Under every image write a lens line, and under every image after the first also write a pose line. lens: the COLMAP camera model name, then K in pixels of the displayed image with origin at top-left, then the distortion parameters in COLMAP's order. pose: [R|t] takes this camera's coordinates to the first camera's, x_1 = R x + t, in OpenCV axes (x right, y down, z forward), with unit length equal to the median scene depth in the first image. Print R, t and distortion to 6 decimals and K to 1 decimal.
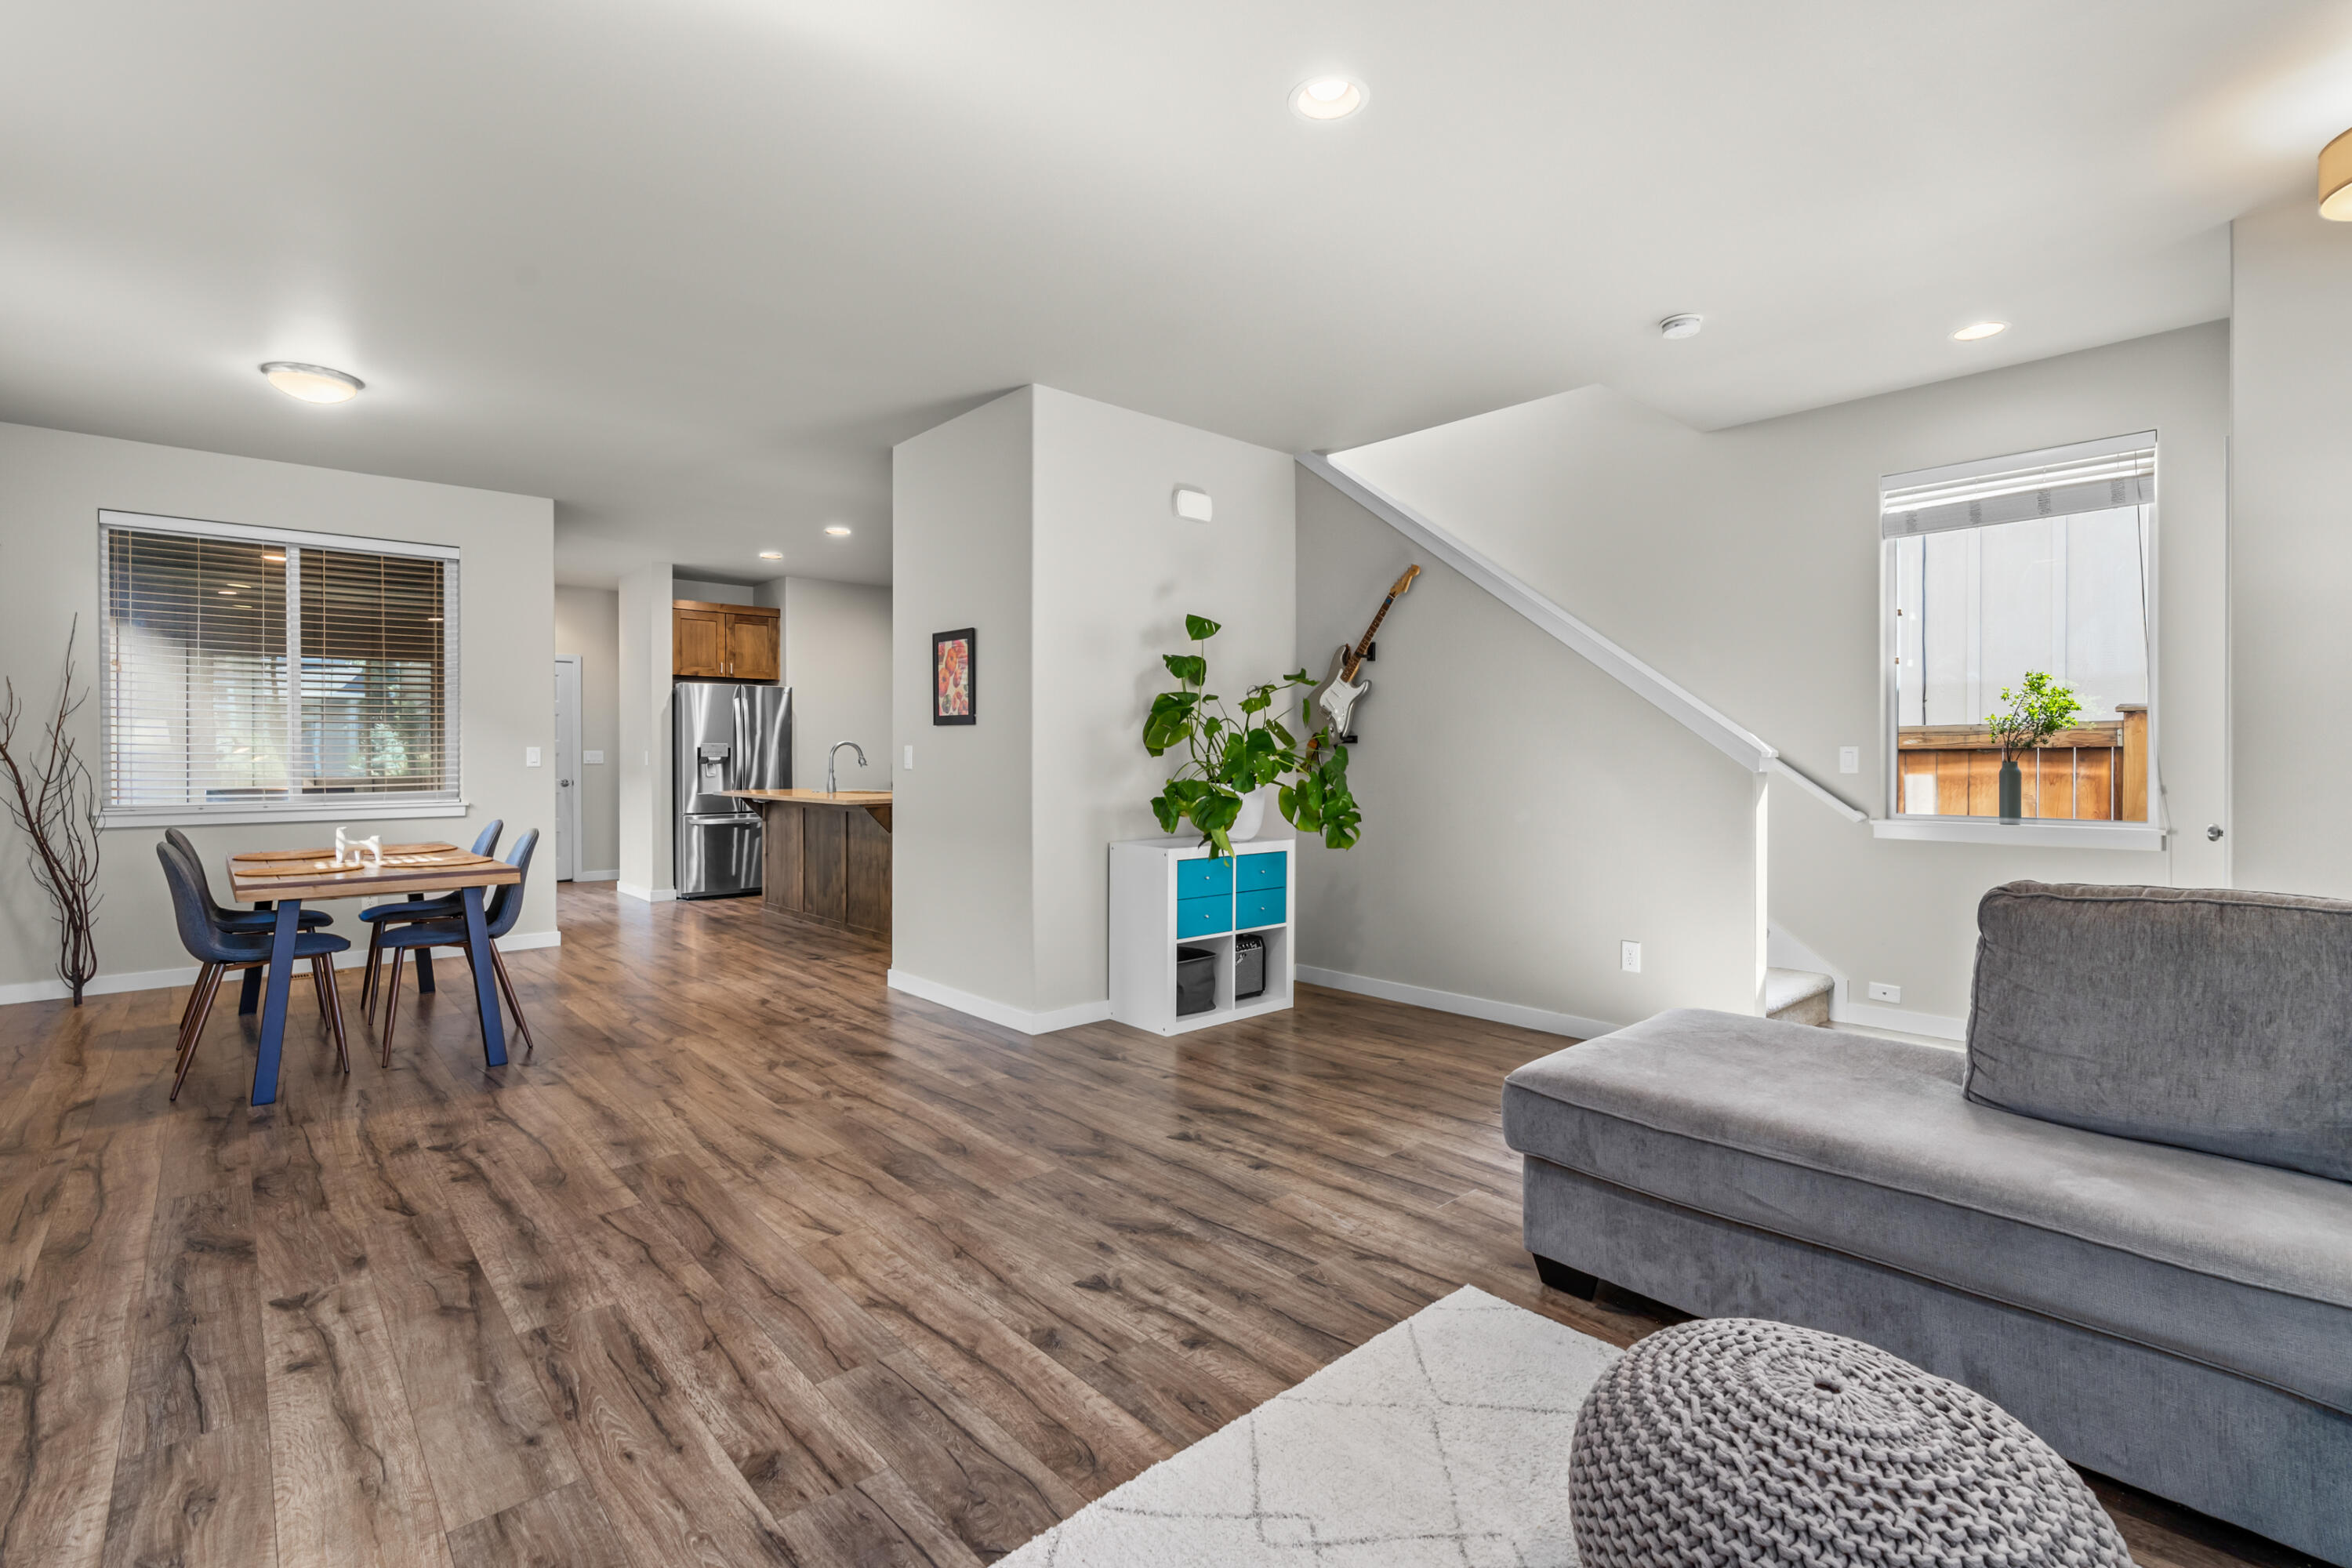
lens RADIAL K [[1066.9, 0, 1173.6], [0, 1066.9, 763.8], [0, 0, 1]] dist [-0.011013, 0.004046]
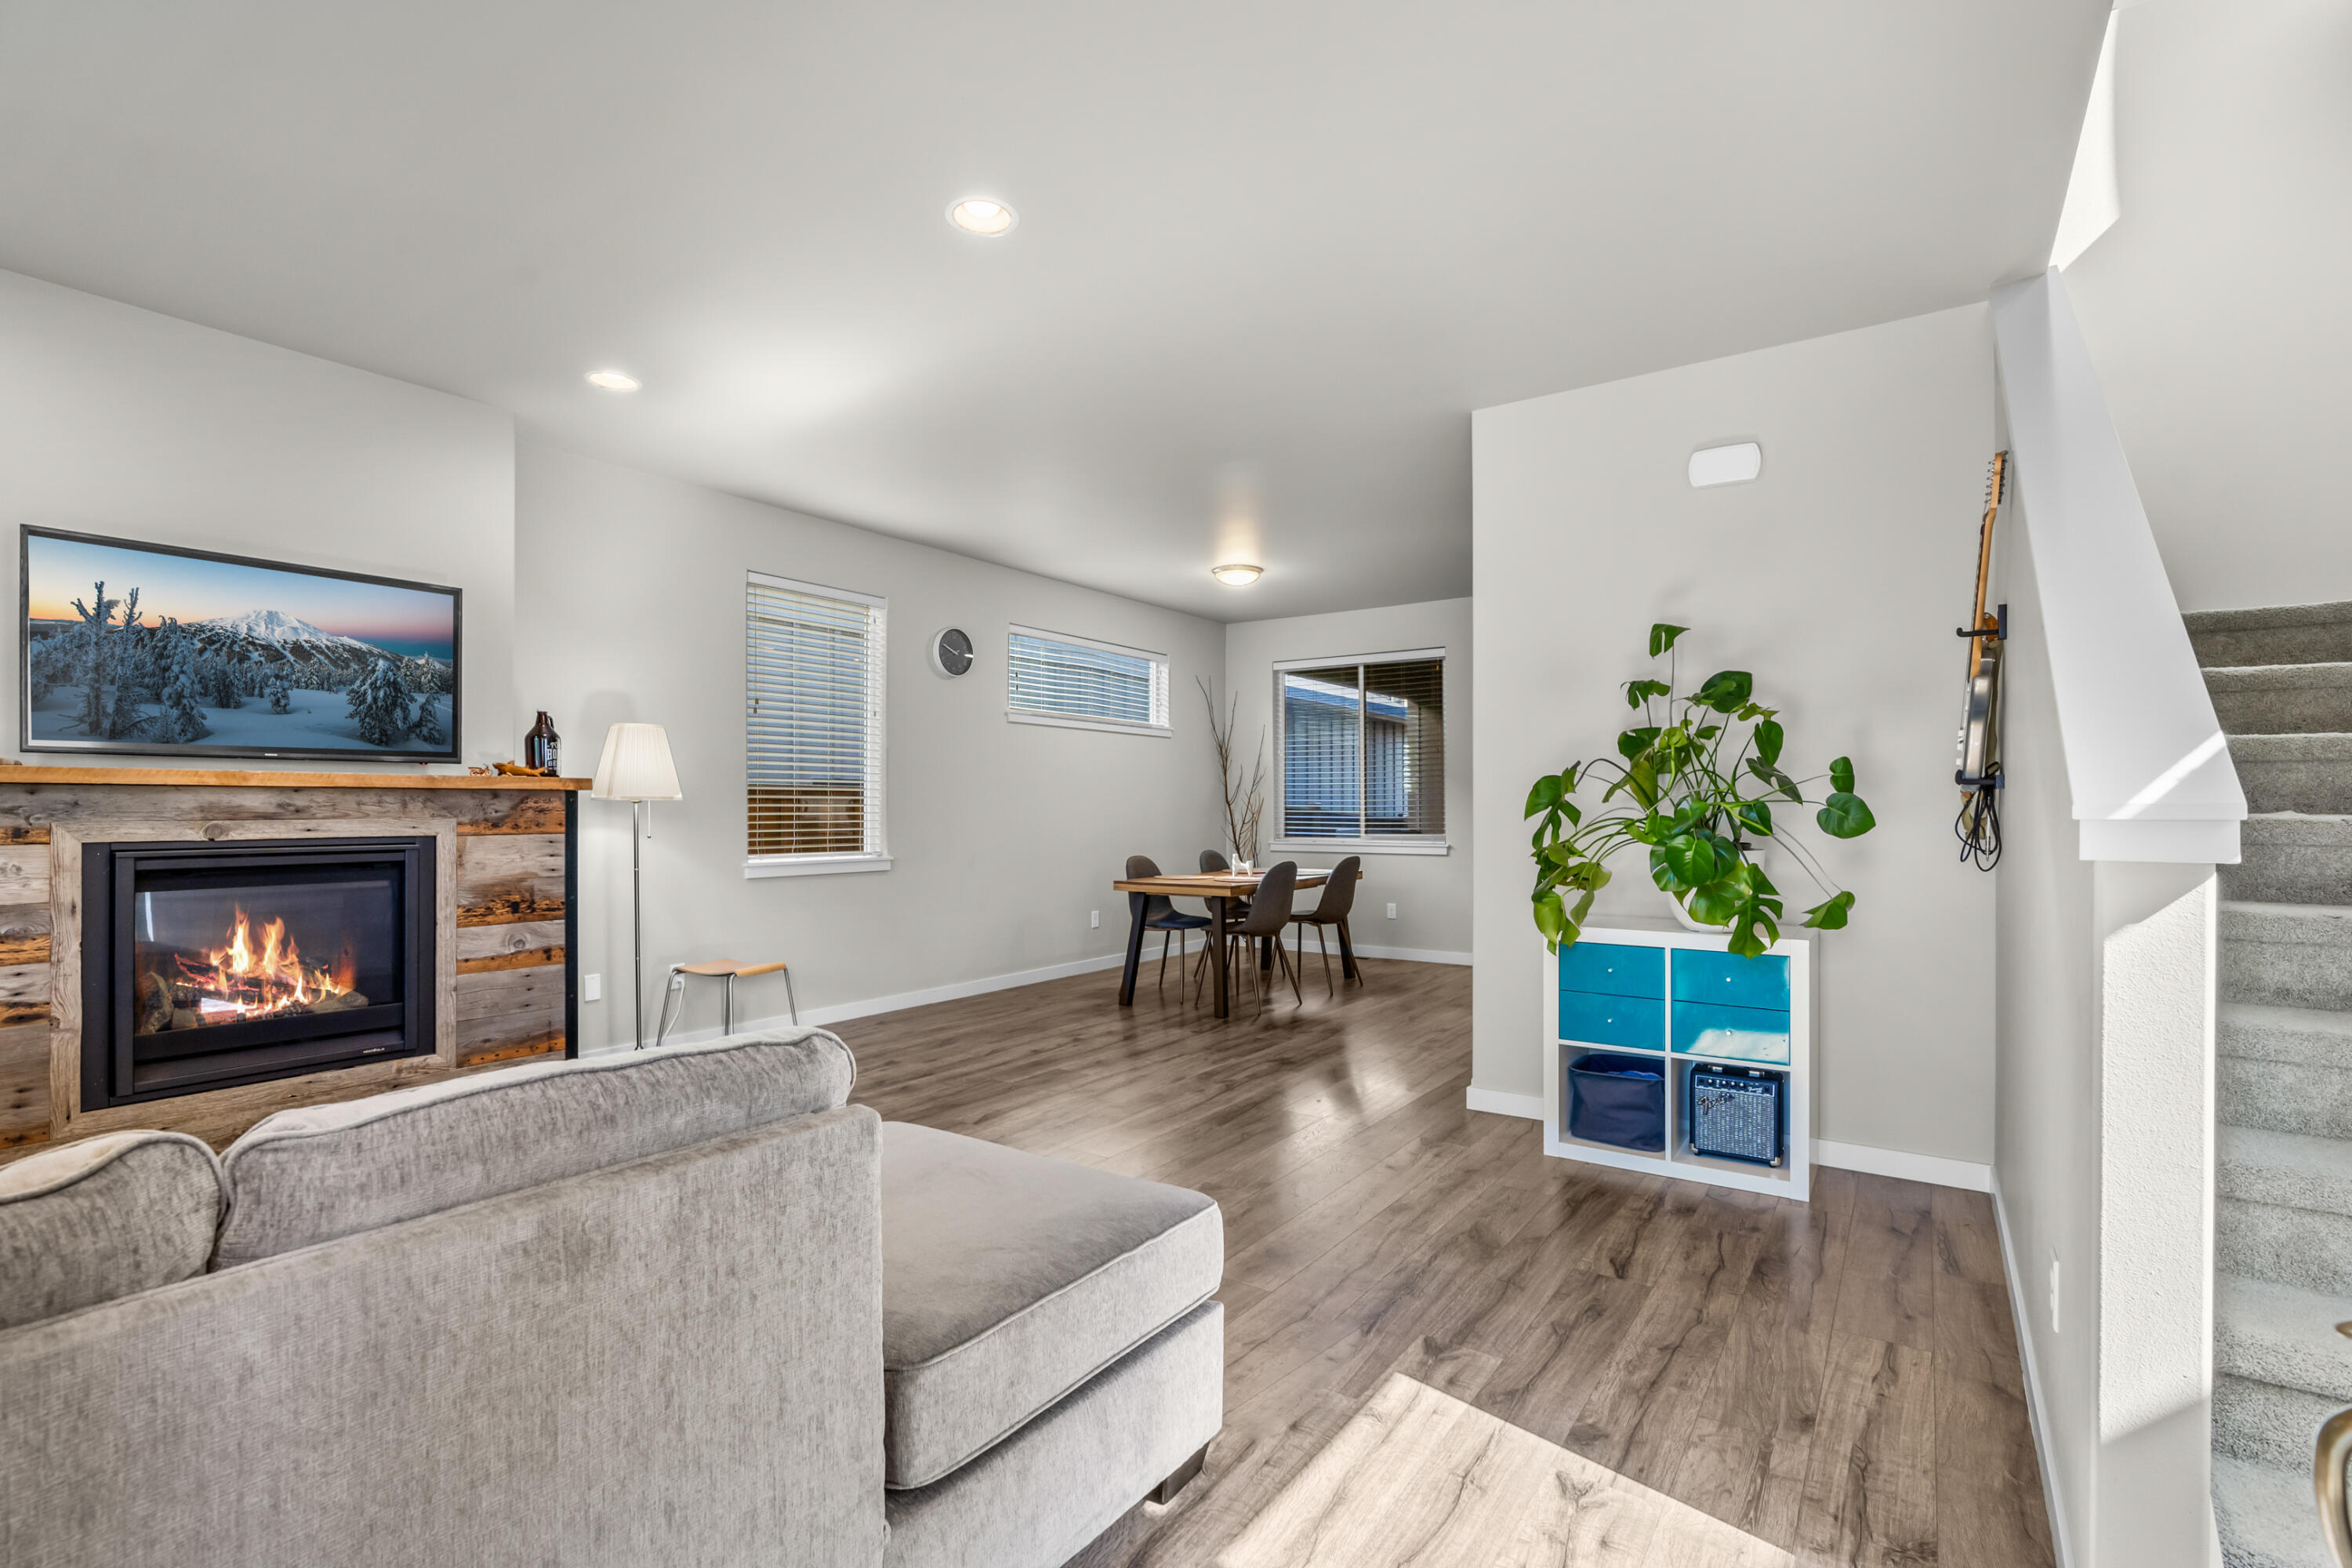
lens RADIAL K [[1066.9, 0, 1185.4], [0, 1066.9, 806.8], [0, 0, 1]] dist [-0.011013, 0.004046]
pose [[0.236320, 0.000753, -0.971675, 1.108302], [-0.006897, 0.999976, -0.000902, -0.013716], [0.971651, 0.006915, 0.236319, 0.825342]]
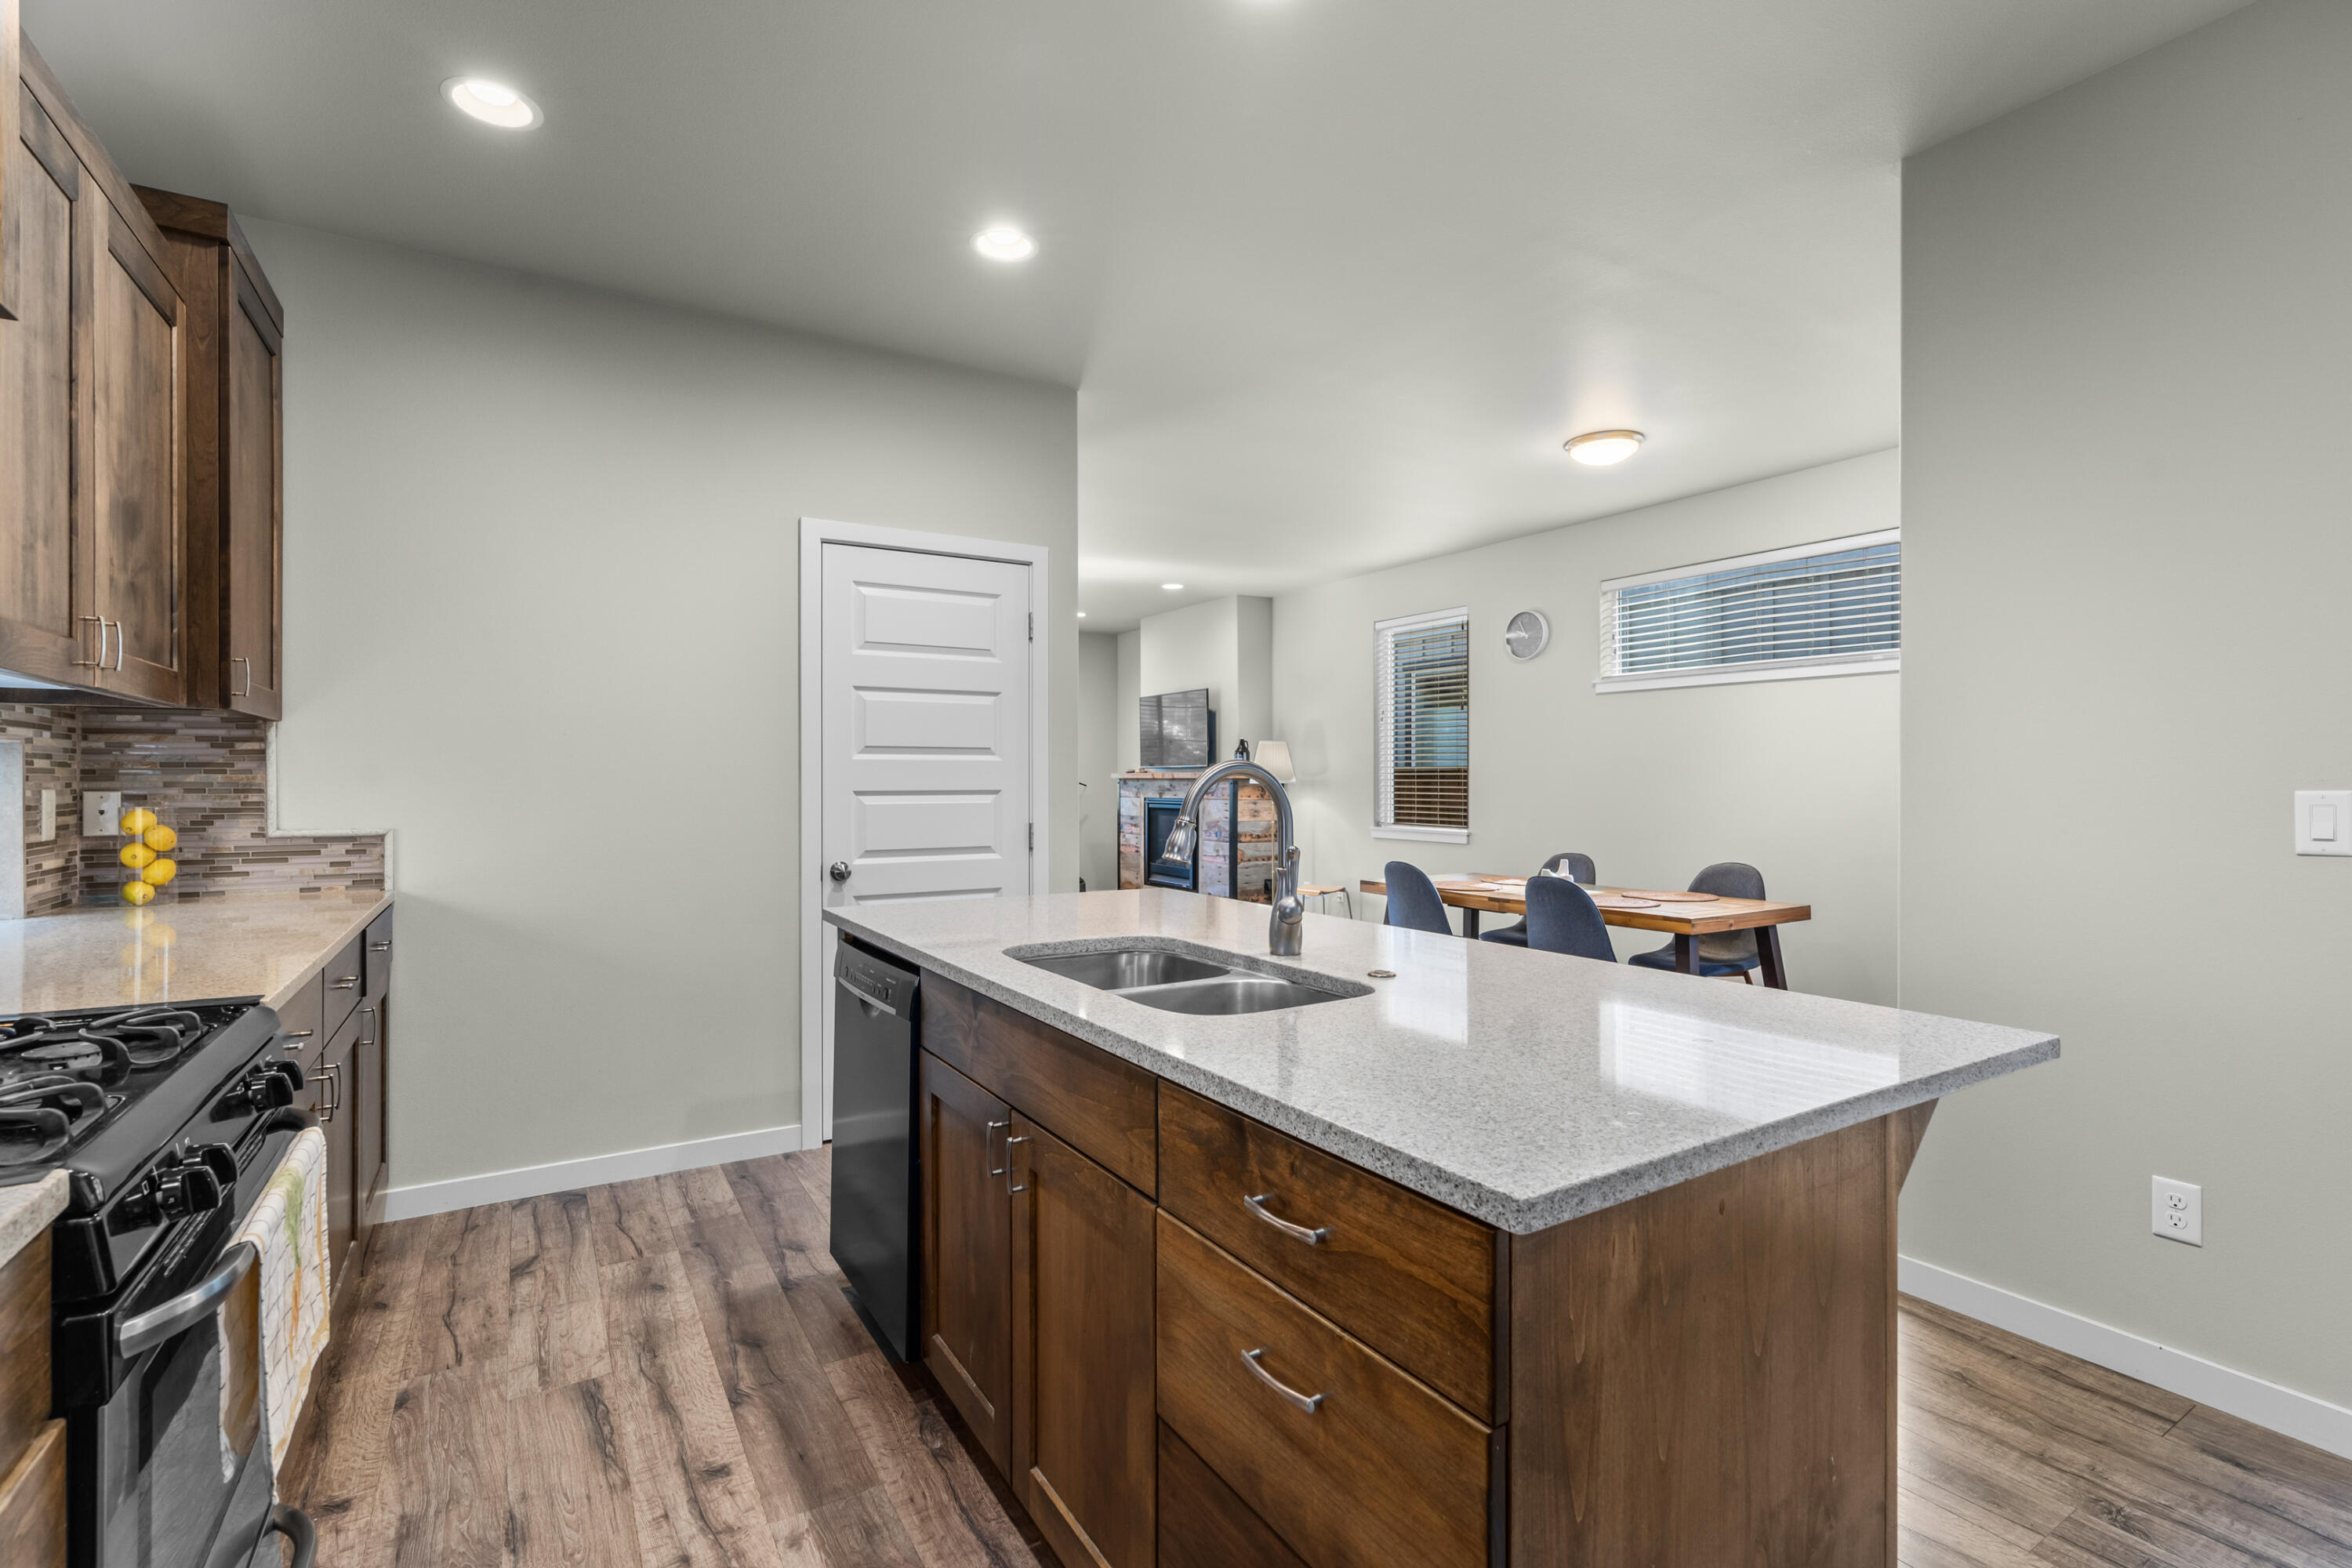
lens RADIAL K [[1066.9, 0, 1177.9], [0, 1066.9, 767.3], [0, 0, 1]] dist [-0.011013, 0.004046]
pose [[-0.984256, 0.002216, 0.176736, -0.872299], [0.001311, 0.999985, -0.005237, -0.046565], [-0.176745, -0.004923, -0.984244, 3.234818]]
